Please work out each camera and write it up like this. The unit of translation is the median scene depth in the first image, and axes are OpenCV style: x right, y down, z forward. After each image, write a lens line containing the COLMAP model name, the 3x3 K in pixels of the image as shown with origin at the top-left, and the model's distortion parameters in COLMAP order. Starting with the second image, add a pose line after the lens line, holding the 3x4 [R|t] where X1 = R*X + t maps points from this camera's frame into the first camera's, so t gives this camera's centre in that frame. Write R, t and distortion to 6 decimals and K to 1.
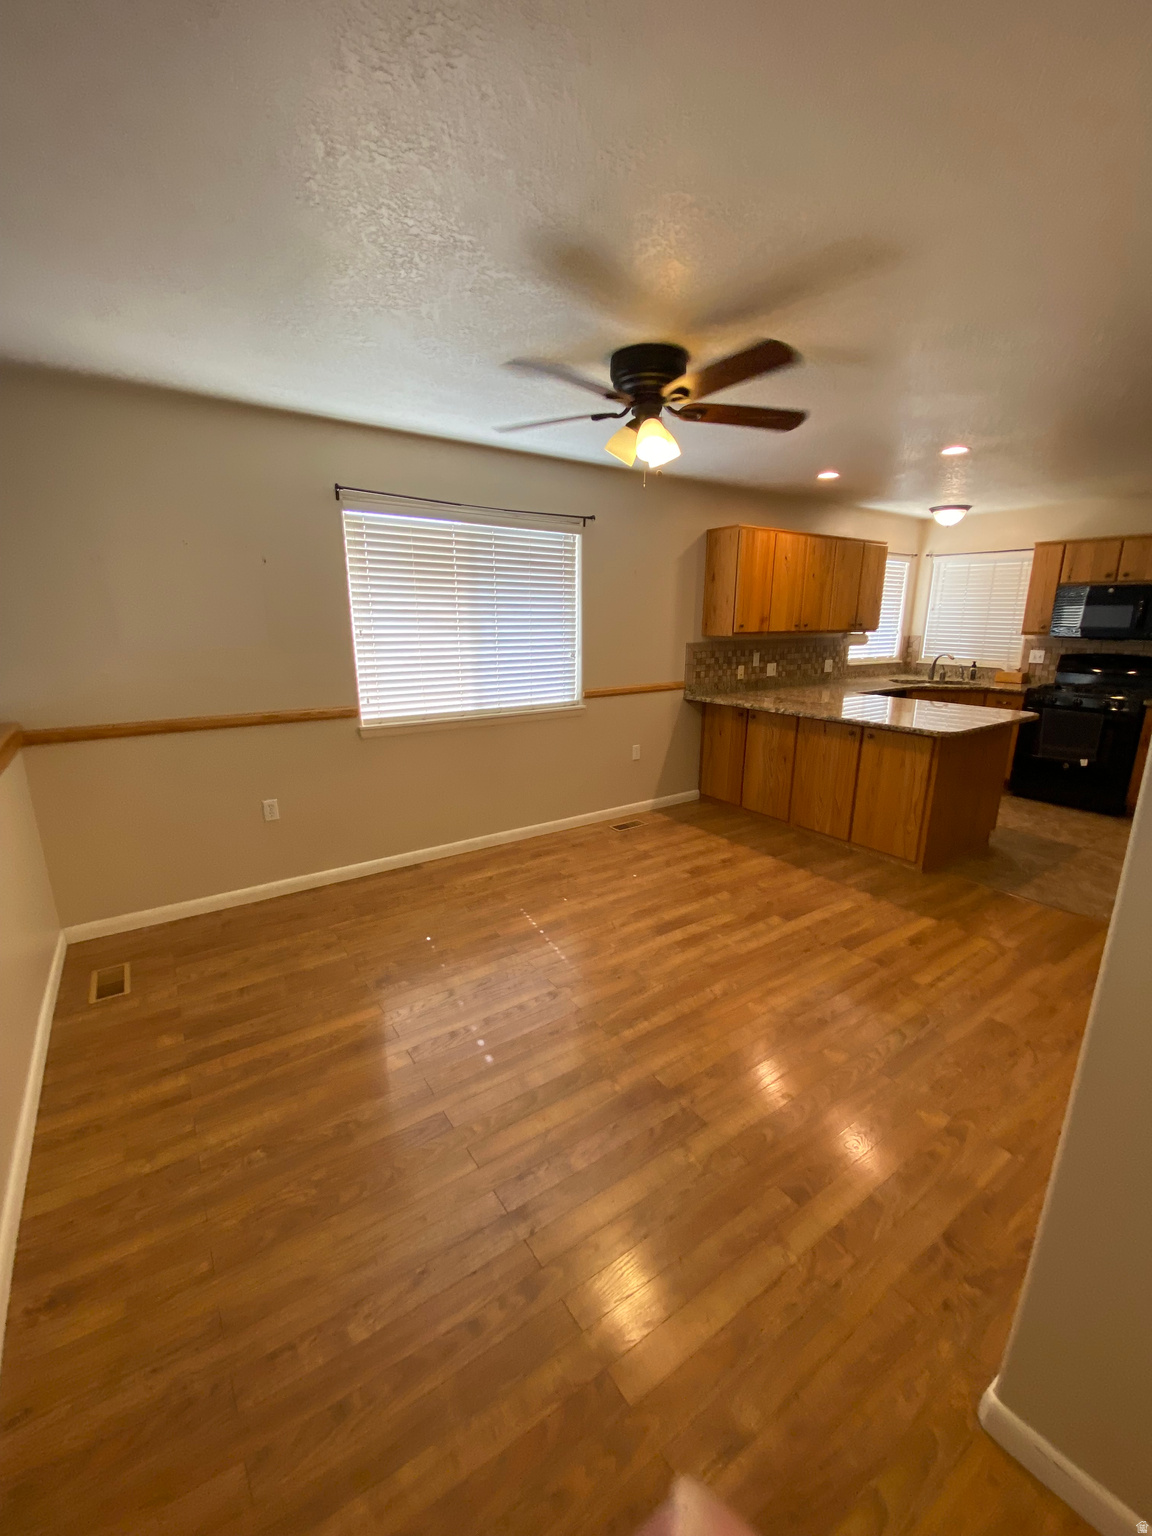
lens RADIAL K [[615.1, 0, 546.8], [0, 615.1, 778.0], [0, 0, 1]] dist [0.001305, -0.022619]
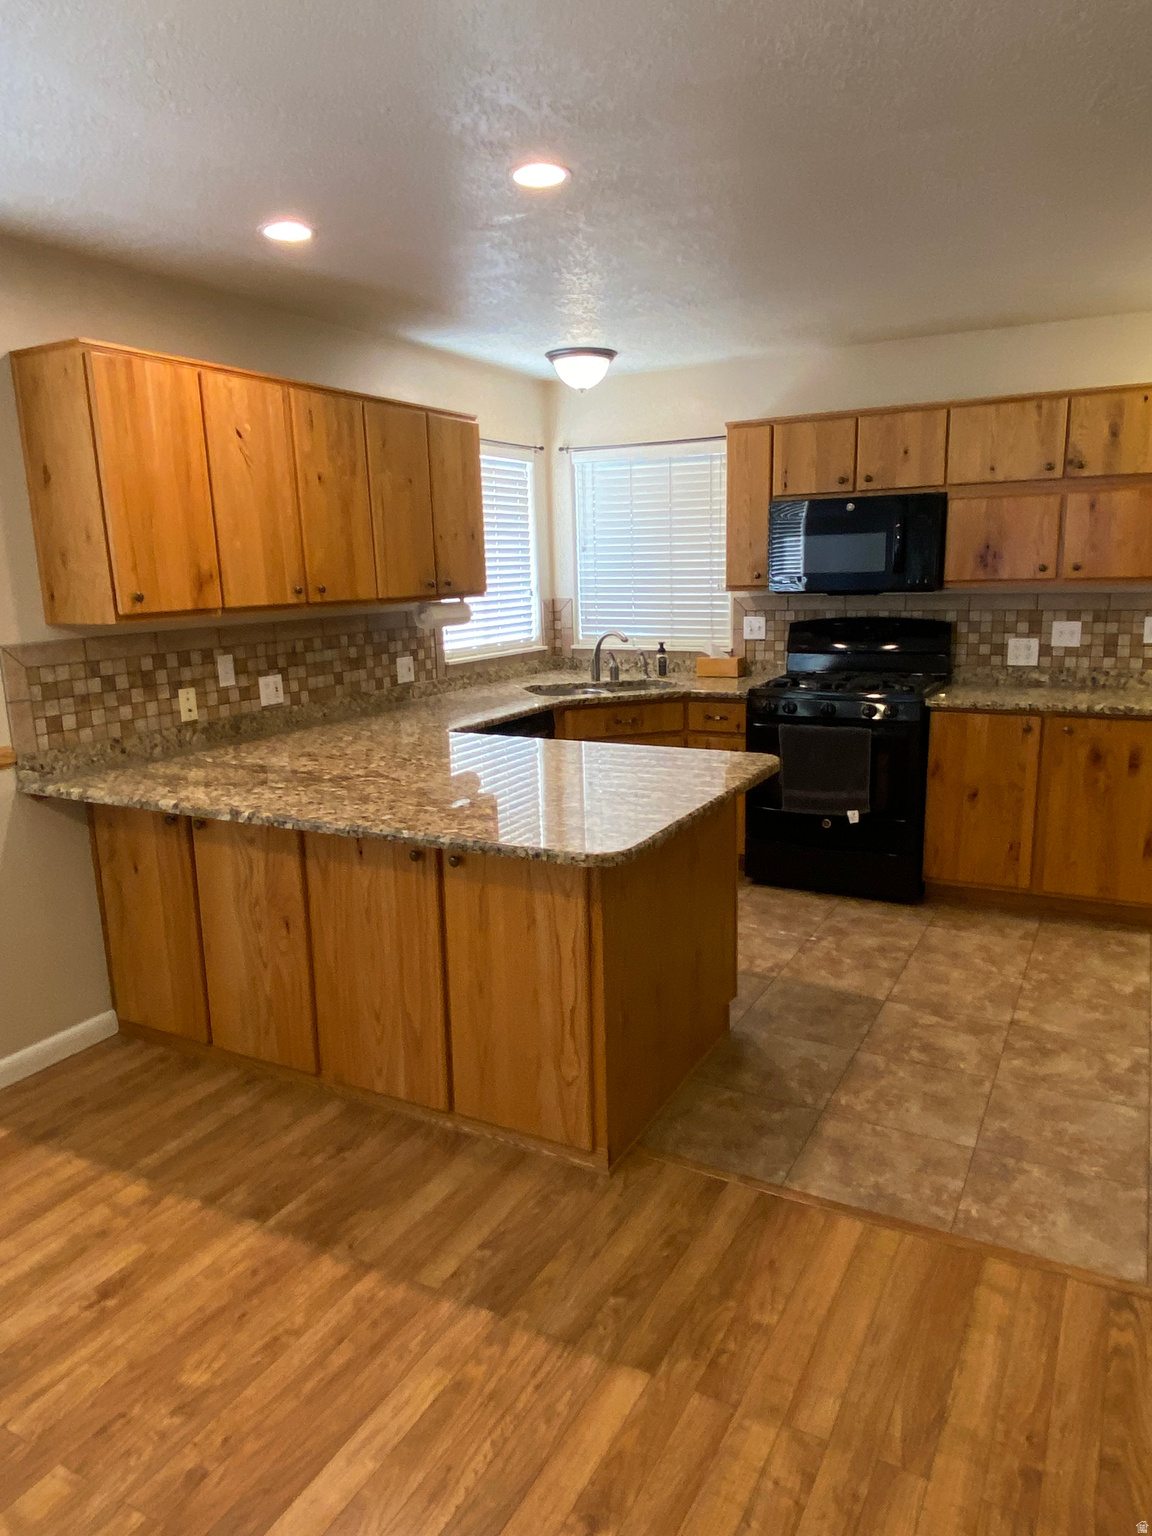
lens RADIAL K [[992.5, 0, 576.0], [0, 992.5, 768.0], [0, 0, 1]] dist [0.041574, -0.001117]
pose [[0.877578, -0.115196, 0.465389, 0.232447], [0.140926, 0.989803, -0.020740, -0.080871], [-0.458254, 0.083787, 0.884863, 0.292314]]
